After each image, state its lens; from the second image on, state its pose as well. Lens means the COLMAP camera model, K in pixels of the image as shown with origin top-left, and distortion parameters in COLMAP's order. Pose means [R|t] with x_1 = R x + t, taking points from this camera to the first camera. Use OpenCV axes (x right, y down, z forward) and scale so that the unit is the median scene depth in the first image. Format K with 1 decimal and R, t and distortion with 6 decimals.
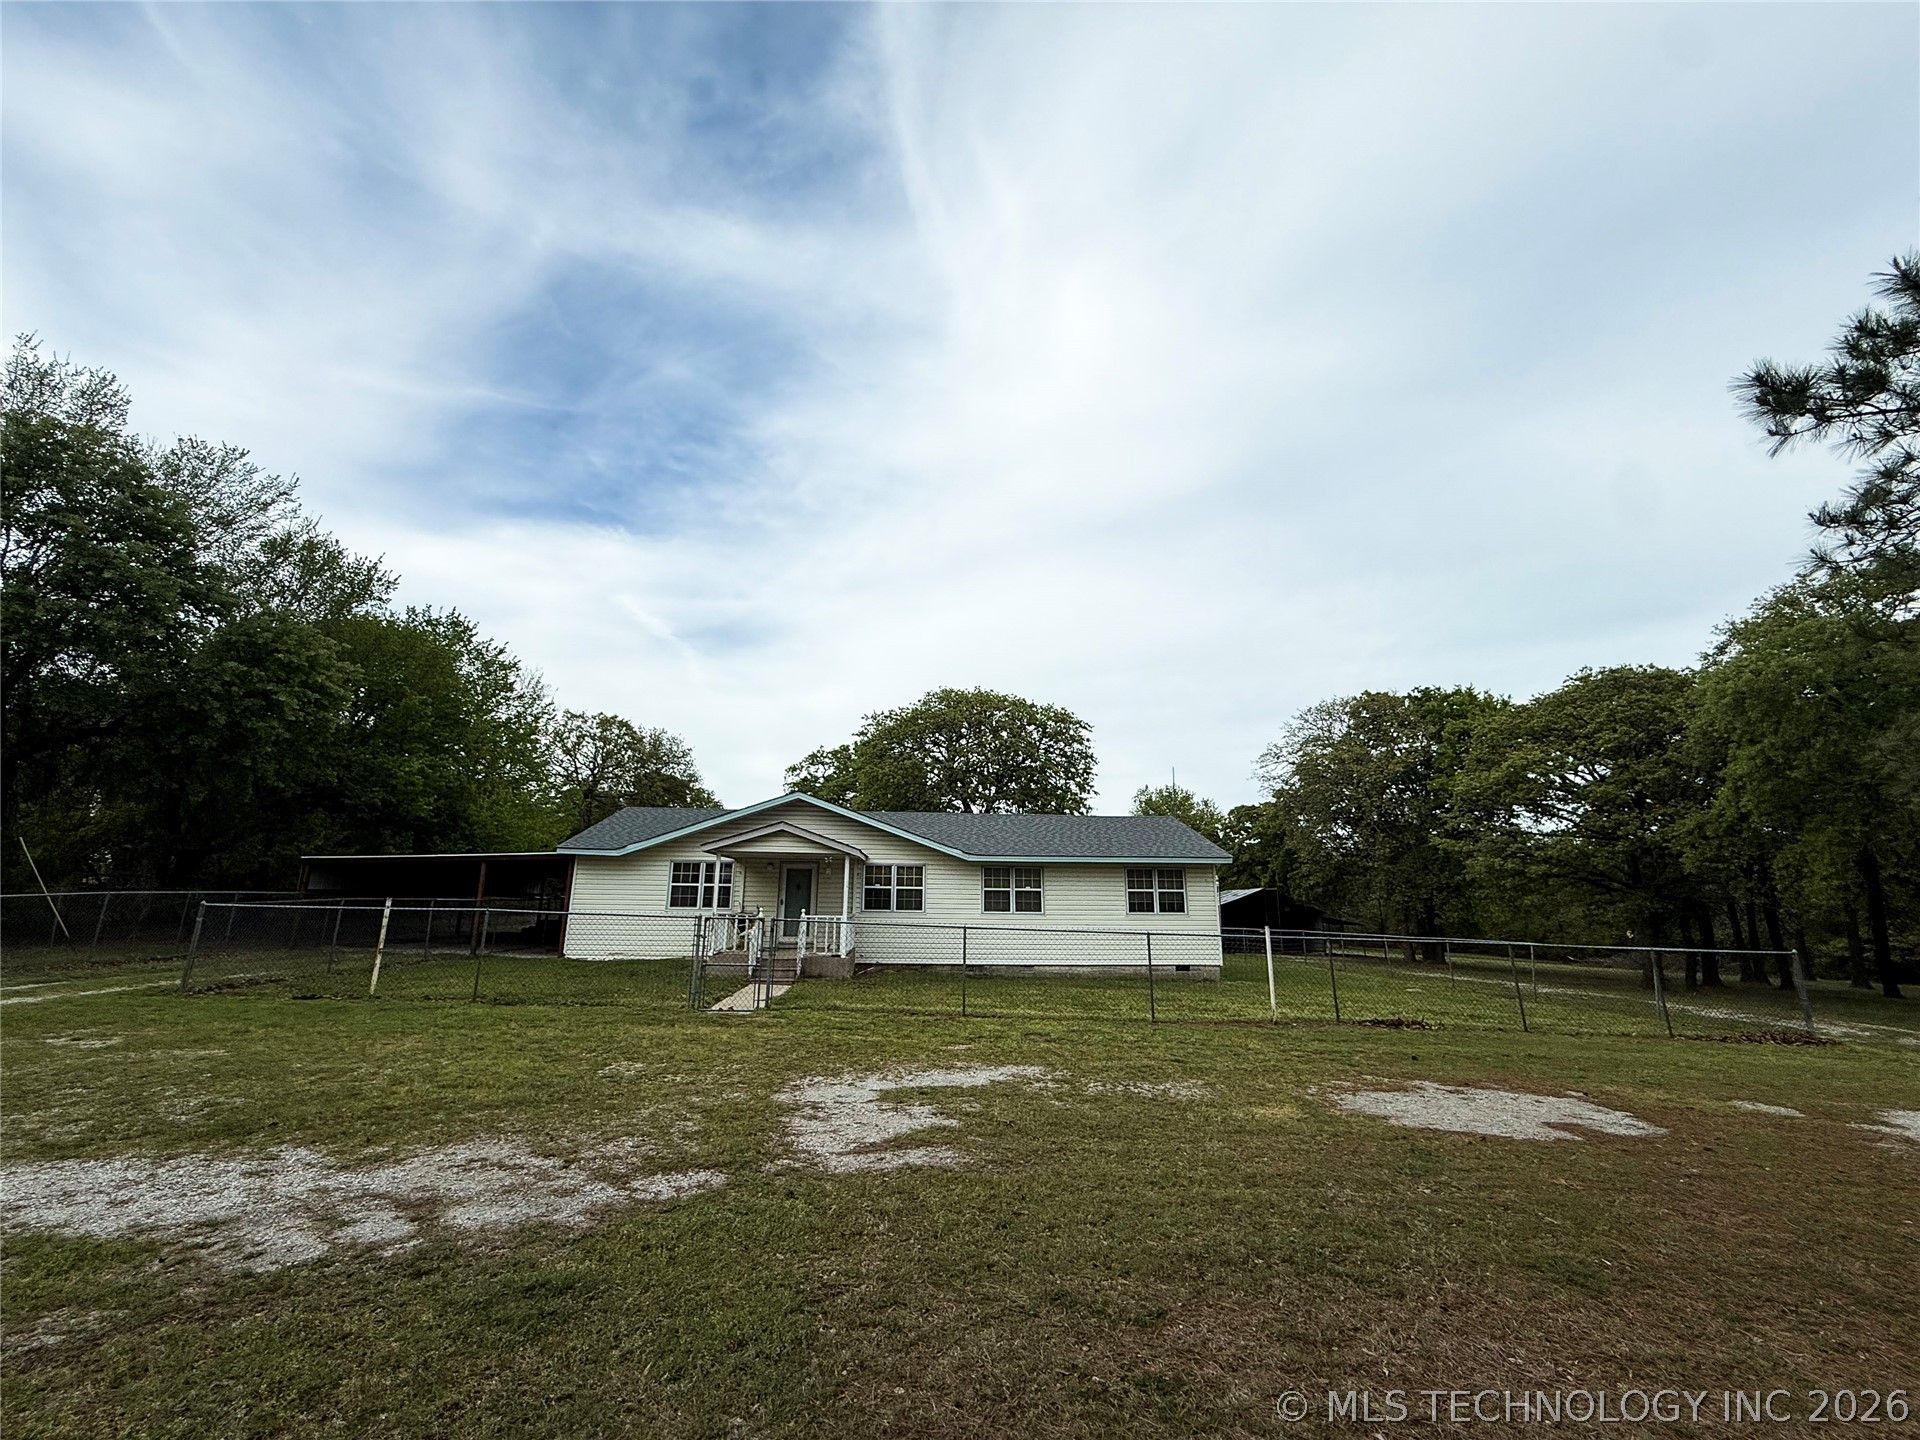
lens RADIAL K [[761.2, 0, 958.5], [0, 761.2, 726.2], [0, 0, 1]] dist [-0.002204, 0.000082]
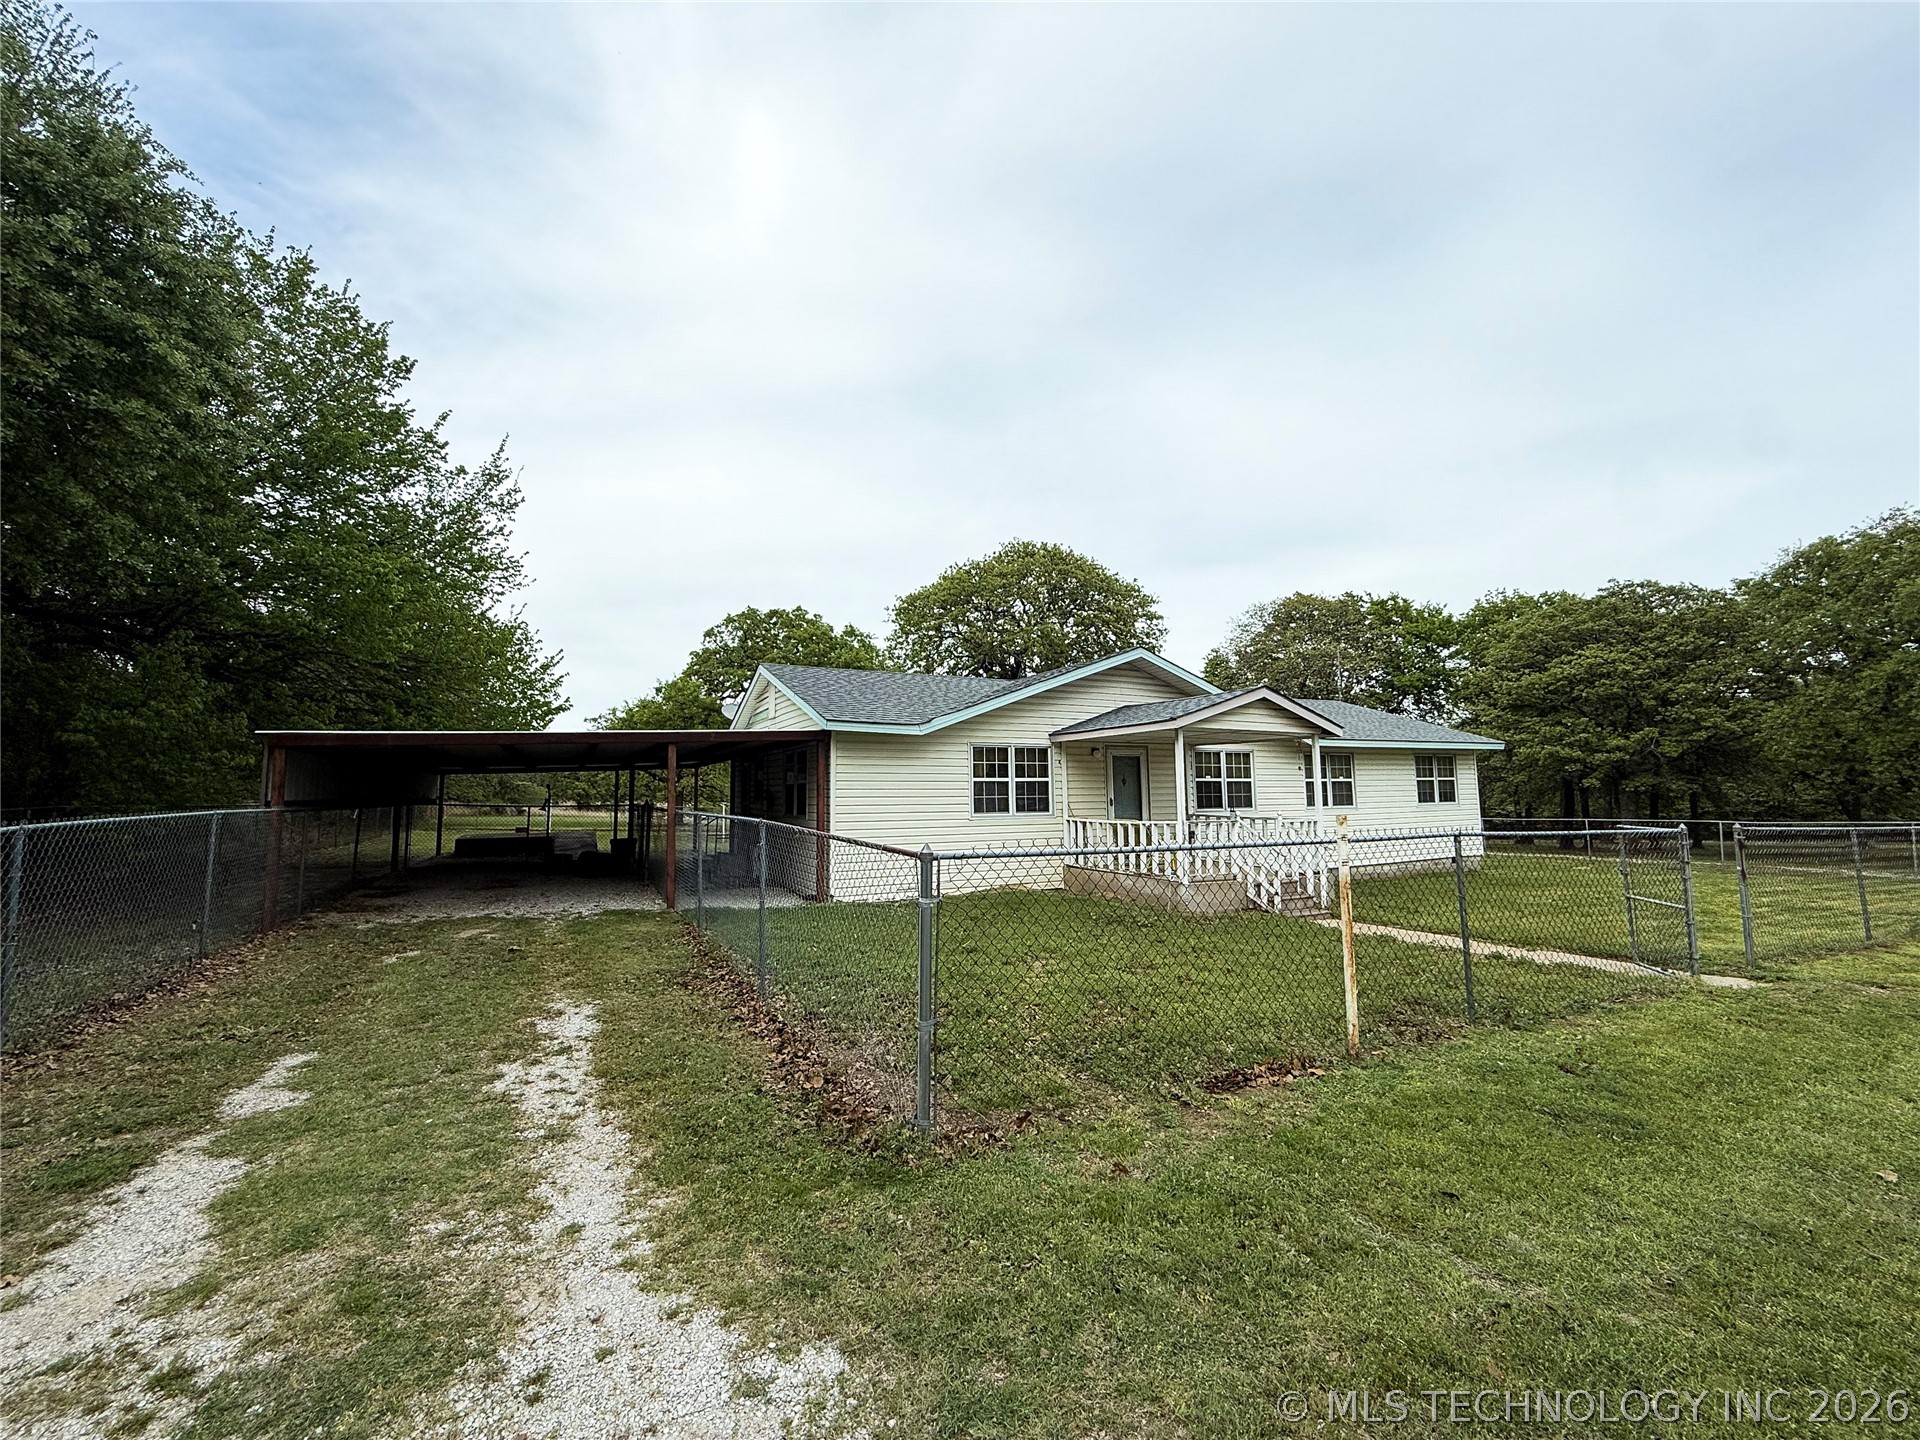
lens RADIAL K [[761.2, 0, 932.4], [0, 761.2, 736.8], [0, 0, 1]] dist [-0.002204, 0.000082]
pose [[0.917623, 0.008126, 0.397368, -0.660951], [-0.067413, 0.988487, 0.135460, 0.084584], [-0.391692, -0.151089, 0.907606, 0.423366]]
